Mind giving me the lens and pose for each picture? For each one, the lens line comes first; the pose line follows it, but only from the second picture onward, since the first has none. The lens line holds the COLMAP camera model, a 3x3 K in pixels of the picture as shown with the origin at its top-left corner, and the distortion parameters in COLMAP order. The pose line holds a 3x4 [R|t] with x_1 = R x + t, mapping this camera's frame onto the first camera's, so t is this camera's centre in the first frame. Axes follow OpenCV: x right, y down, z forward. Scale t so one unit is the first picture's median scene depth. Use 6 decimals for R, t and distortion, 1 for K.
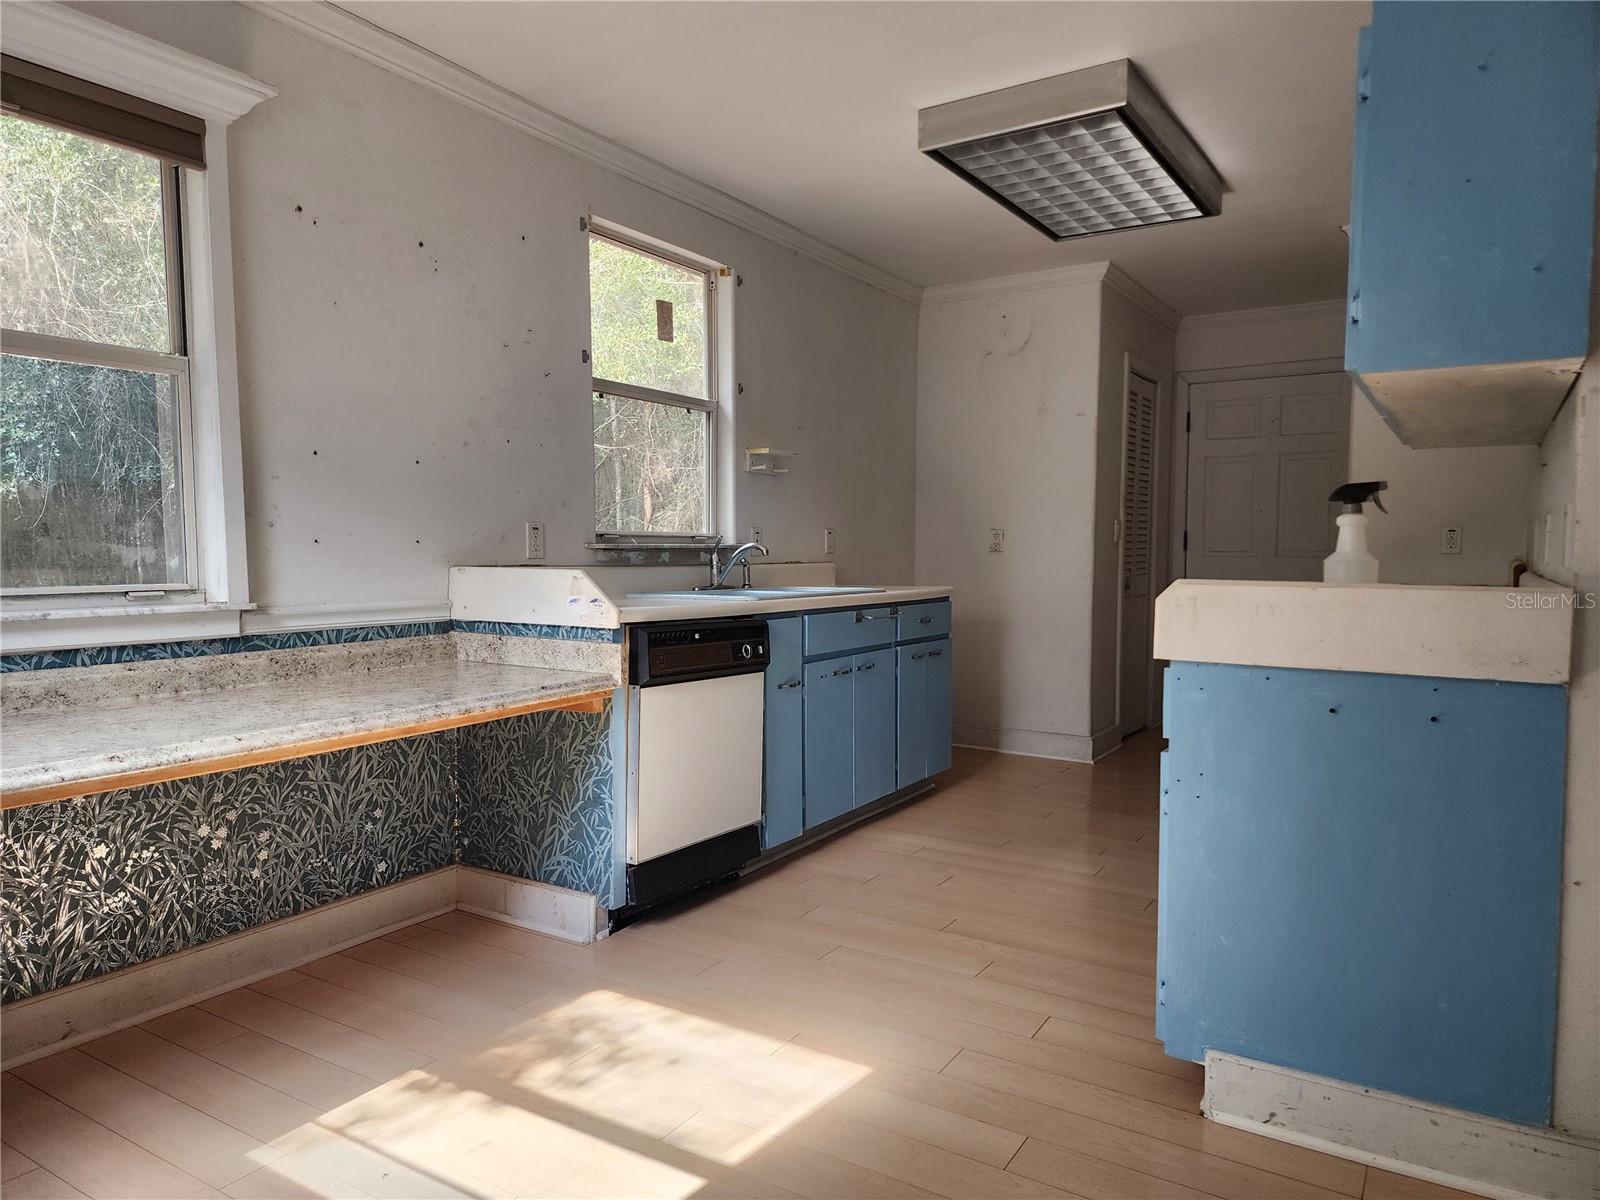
lens RADIAL K [[1062.9, 0, 791.8], [0, 1062.9, 613.8], [0, 0, 1]] dist [0.077271, -0.066491]
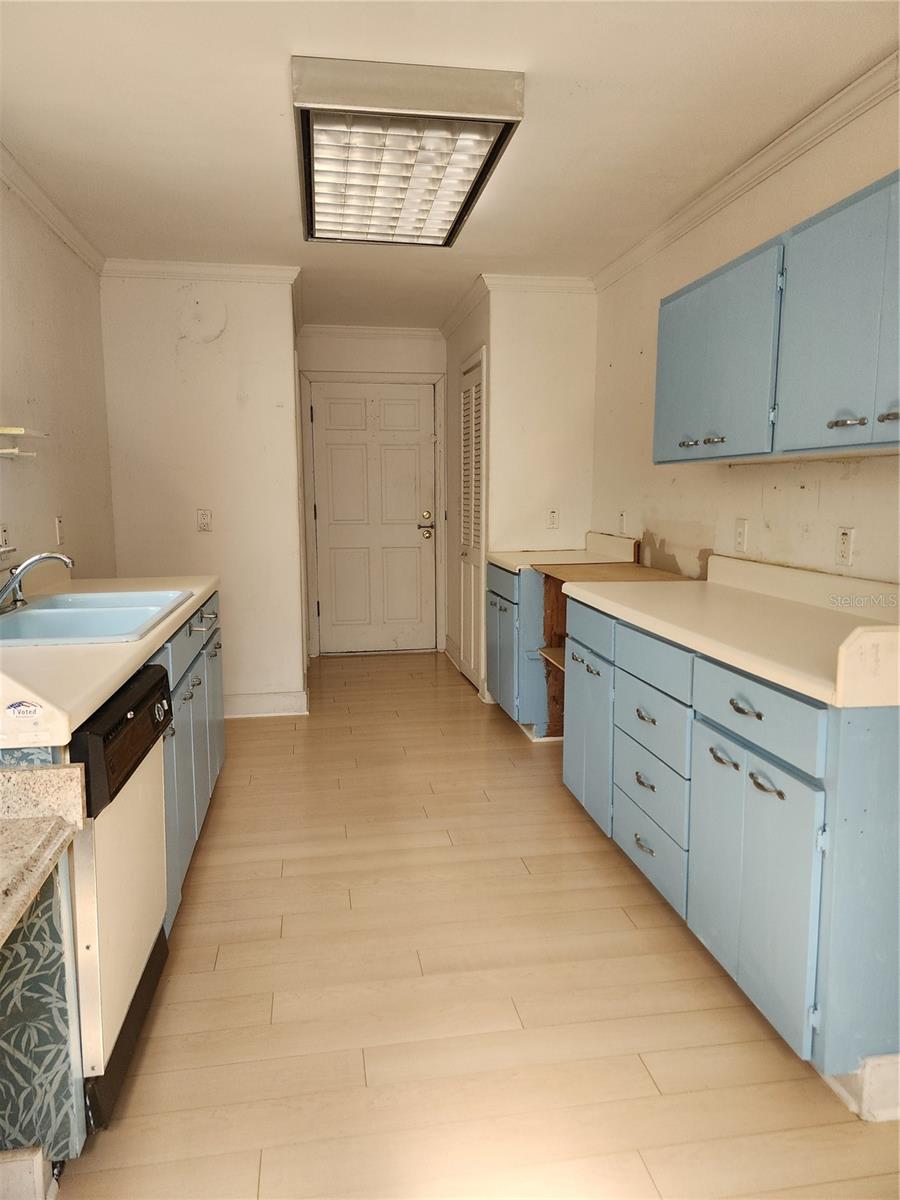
lens RADIAL K [[797.2, 0, 448.1], [0, 797.2, 591.7], [0, 0, 1]] dist [0.077271, -0.066491]
pose [[0.751257, -0.088321, 0.654073, -0.291279], [0.046646, 0.995633, 0.080867, -0.100389], [-0.658359, -0.030242, 0.752096, 0.478314]]
